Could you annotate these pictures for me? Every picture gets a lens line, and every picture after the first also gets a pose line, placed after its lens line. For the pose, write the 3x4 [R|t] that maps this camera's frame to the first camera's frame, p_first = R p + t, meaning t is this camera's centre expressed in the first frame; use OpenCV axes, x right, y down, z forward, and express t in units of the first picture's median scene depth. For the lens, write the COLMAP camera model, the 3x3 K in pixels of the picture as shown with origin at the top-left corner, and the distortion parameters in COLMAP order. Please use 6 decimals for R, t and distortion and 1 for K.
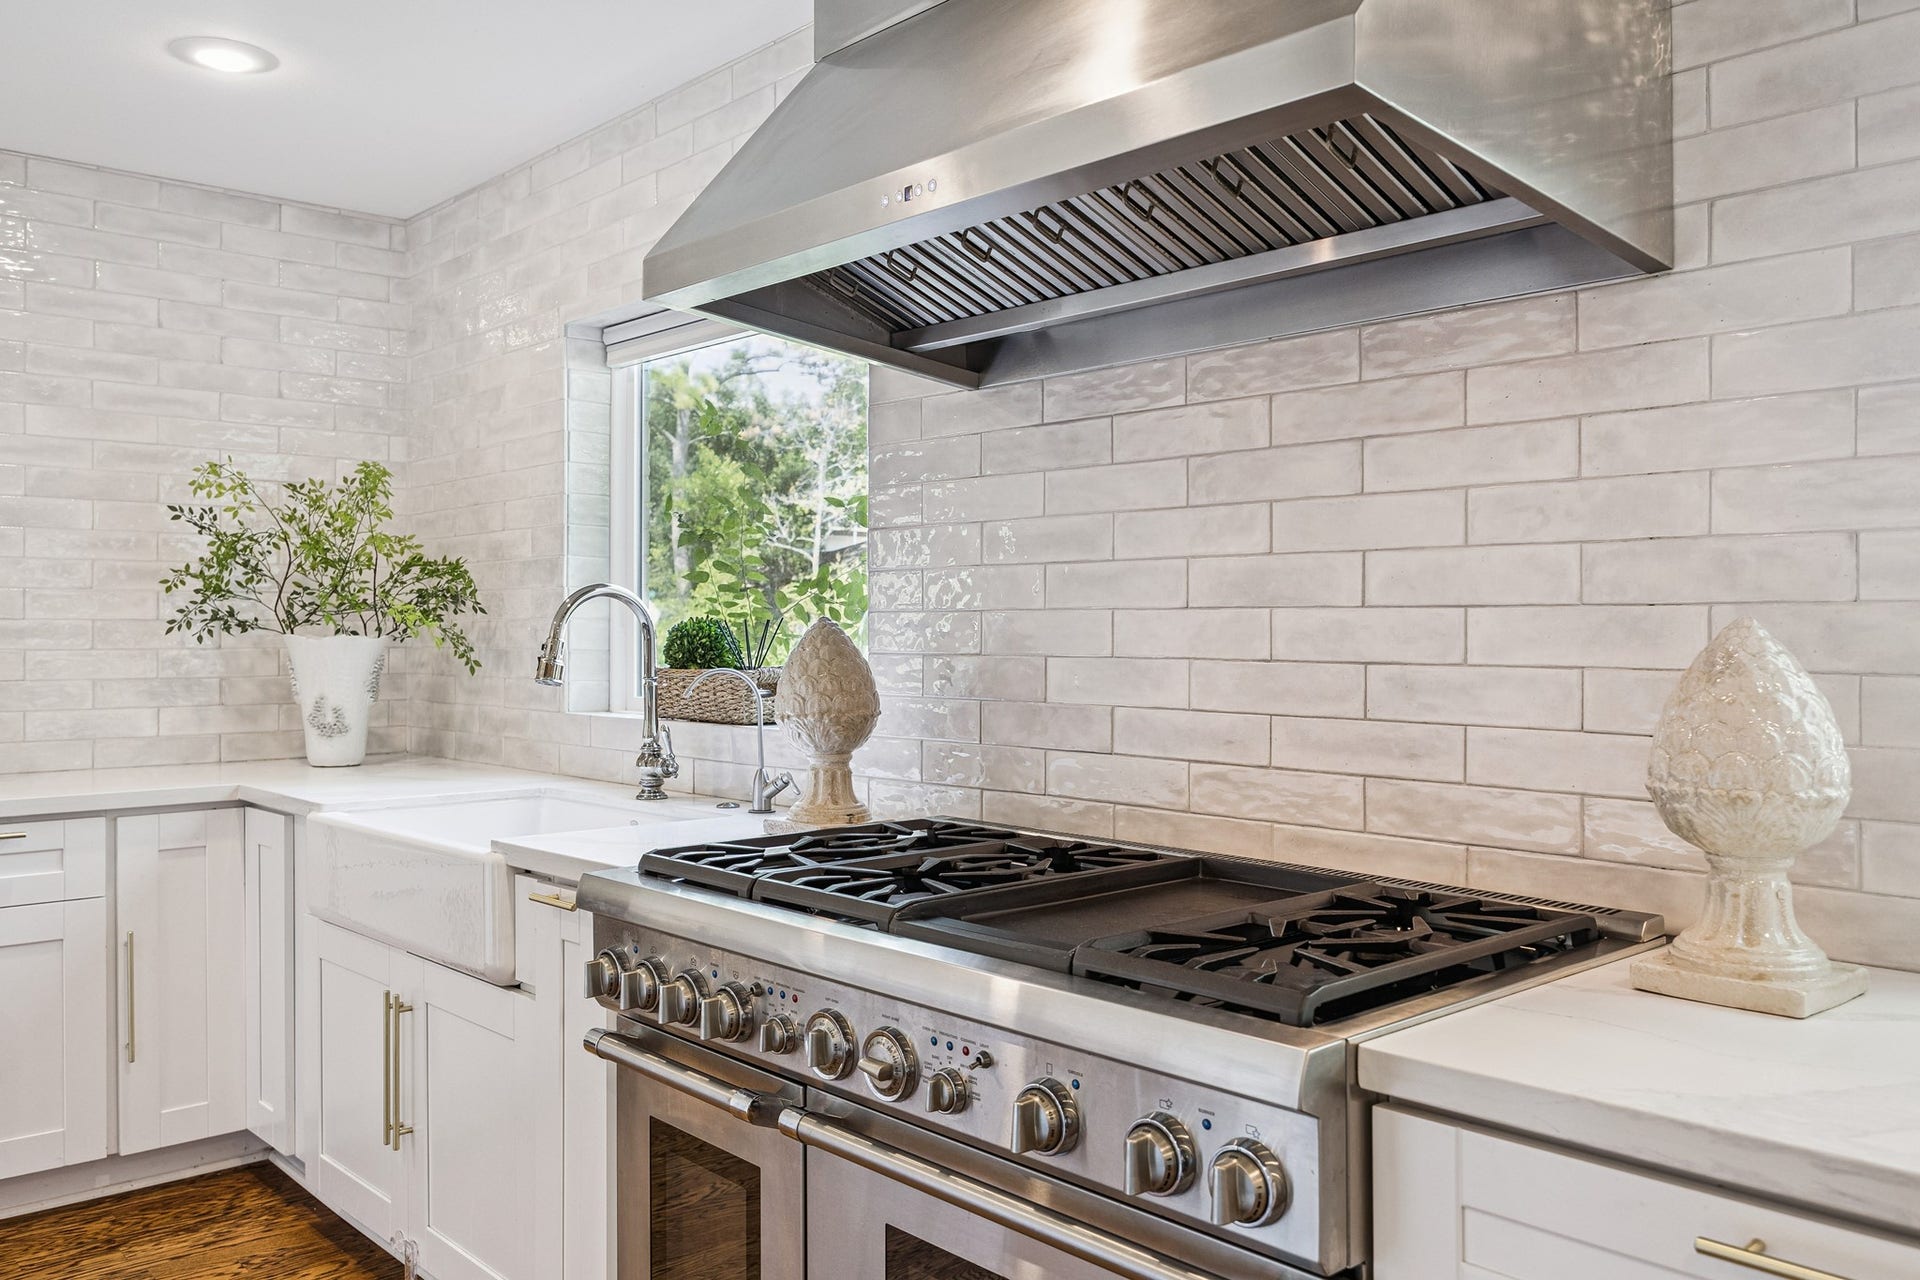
lens RADIAL K [[1521.0, 0, 954.4], [0, 1521.0, 614.4], [0, 0, 1]] dist [0.003086, -0.003562]
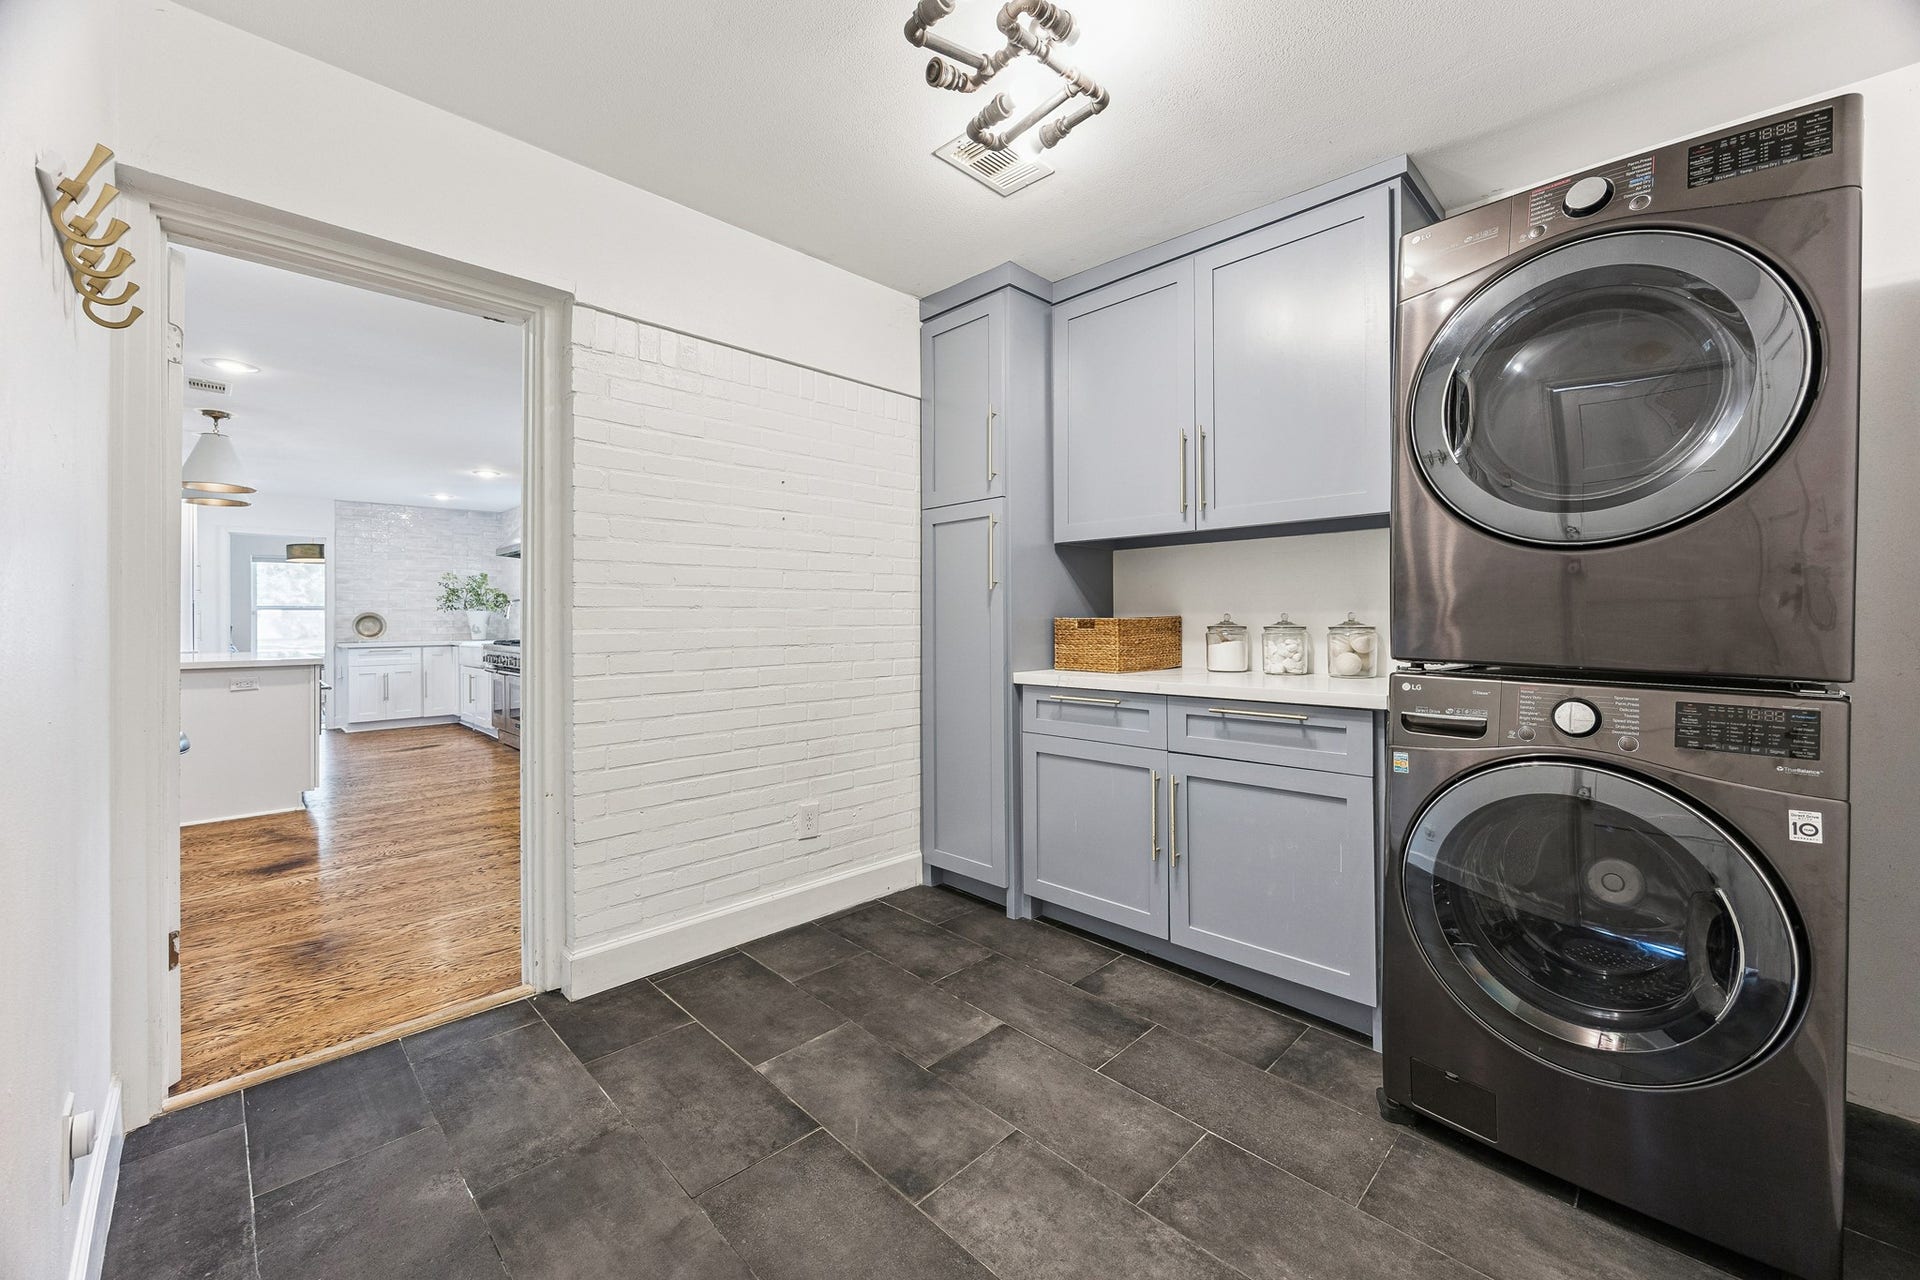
lens RADIAL K [[751.4, 0, 961.5], [0, 751.4, 610.7], [0, 0, 1]] dist [-0.000613, -0.000097]
pose [[0.998565, -0.007095, 0.053079, 0.925855], [0.007073, 0.999975, 0.000612, 0.022976], [-0.053082, -0.000235, 0.998590, -1.323922]]
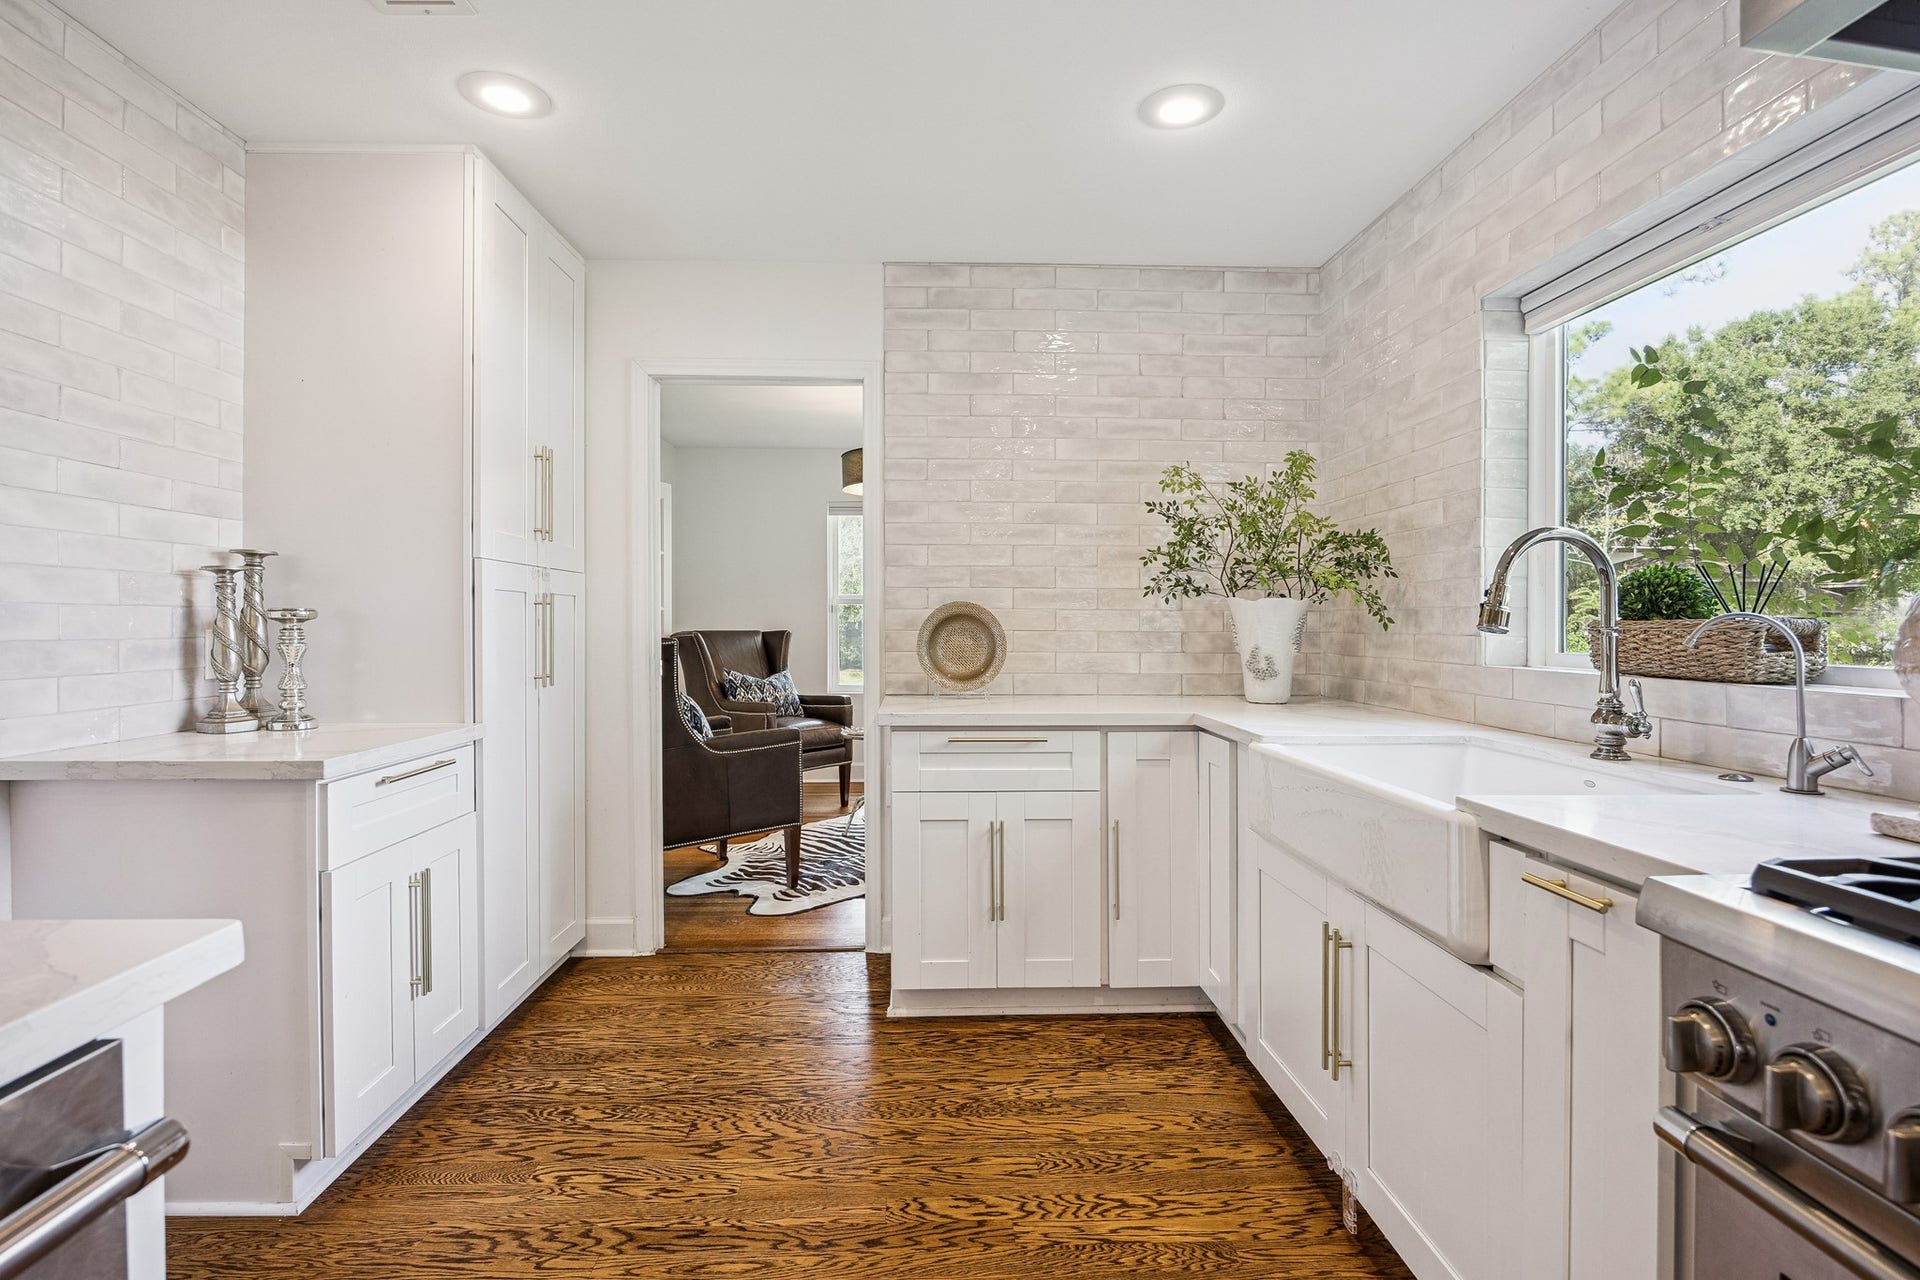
lens RADIAL K [[915.3, 0, 947.5], [0, 915.3, 622.9], [0, 0, 1]] dist [-0.012830, 0.000145]
pose [[0.760732, 0.003544, -0.649056, -0.124916], [0.002622, 0.999960, 0.008533, 0.027892], [0.649061, -0.008193, 0.760693, 0.271237]]
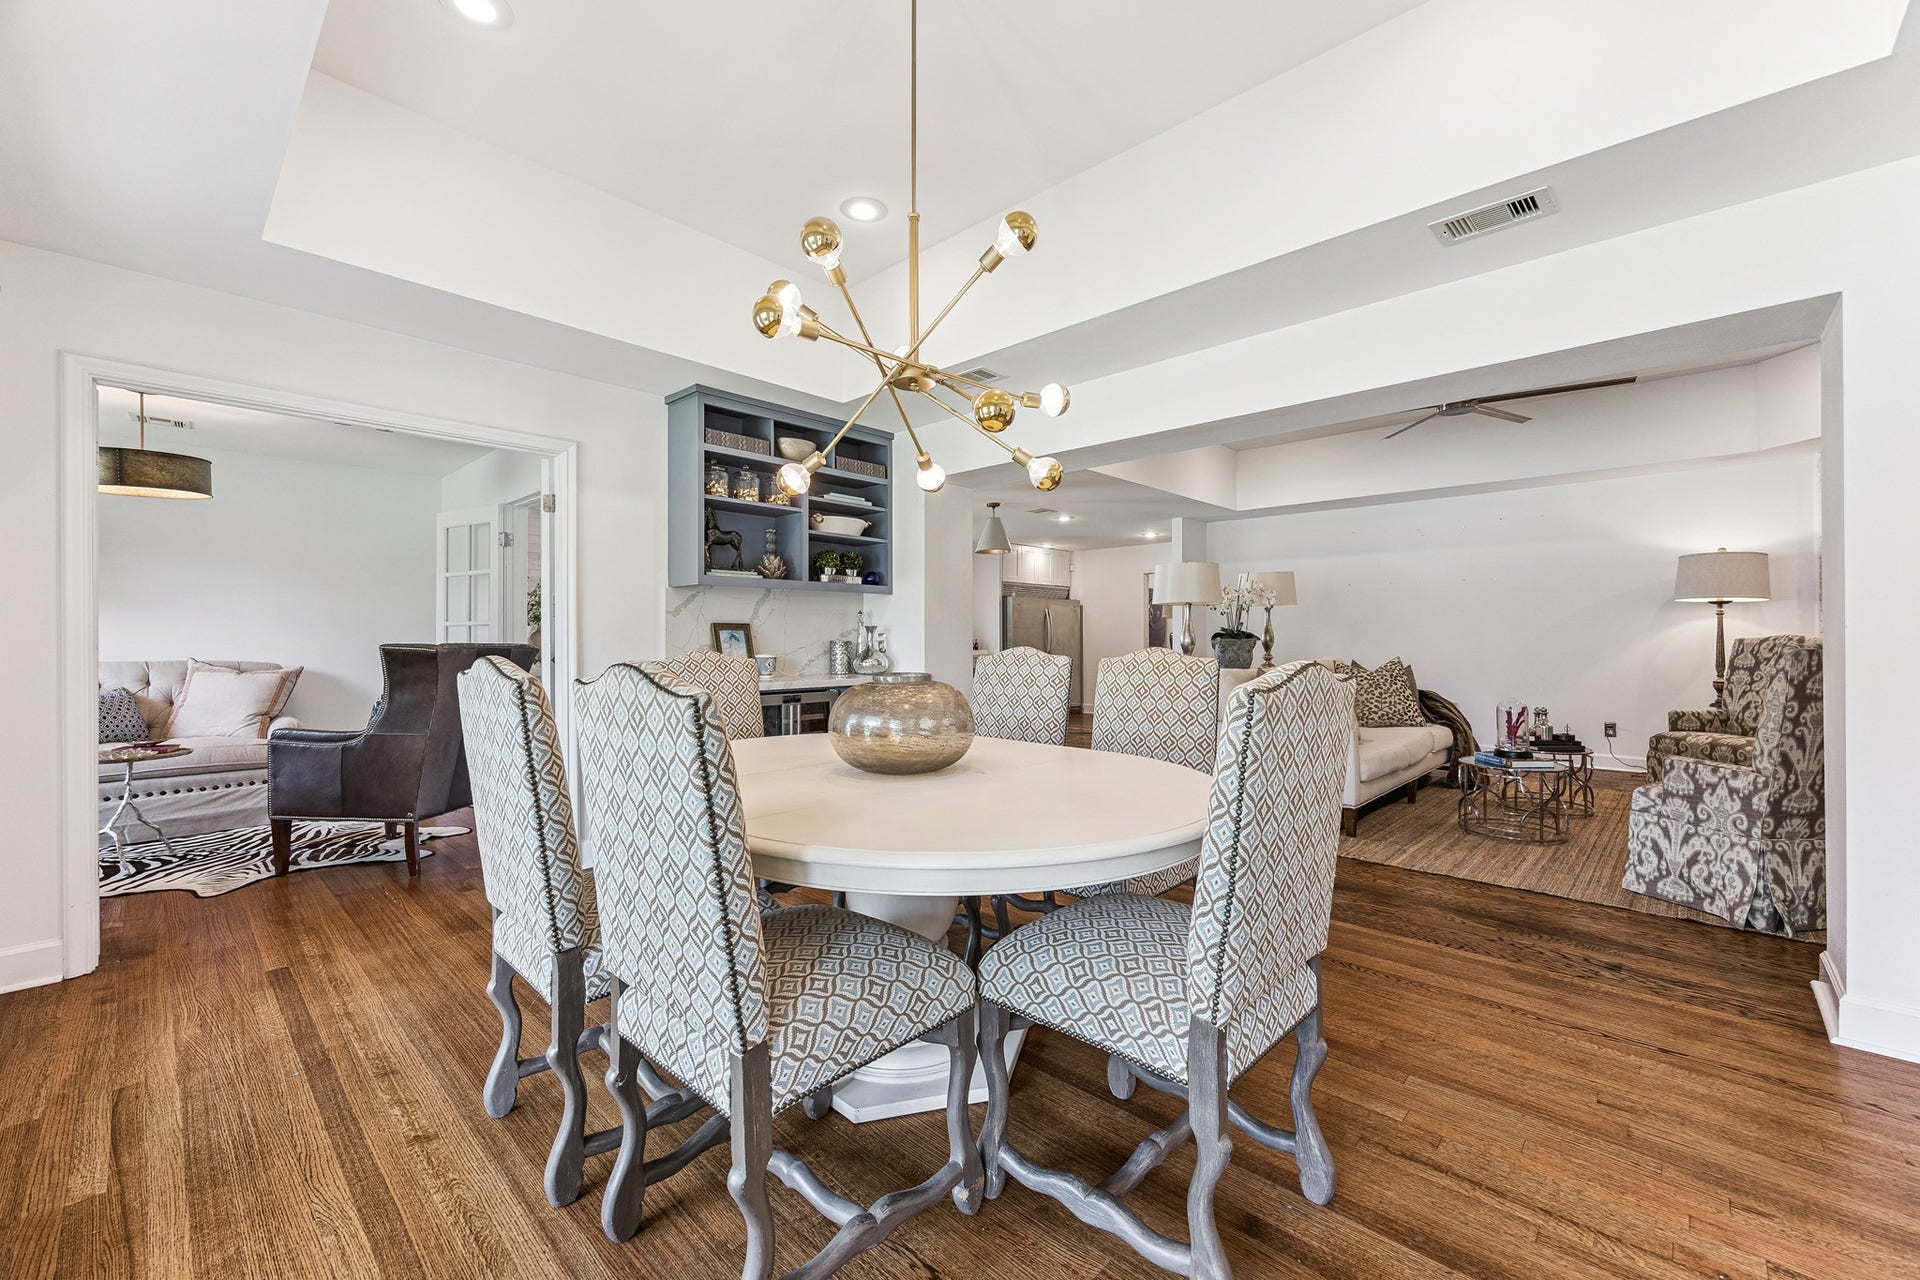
lens RADIAL K [[775.6, 0, 963.0], [0, 775.6, 631.8], [0, 0, 1]] dist [-0.000094, -0.000421]
pose [[-0.078438, 0.009318, 0.996875, -2.209029], [-0.005119, 0.999939, -0.009749, 0.040222], [-0.996906, -0.005868, -0.078386, 0.208604]]
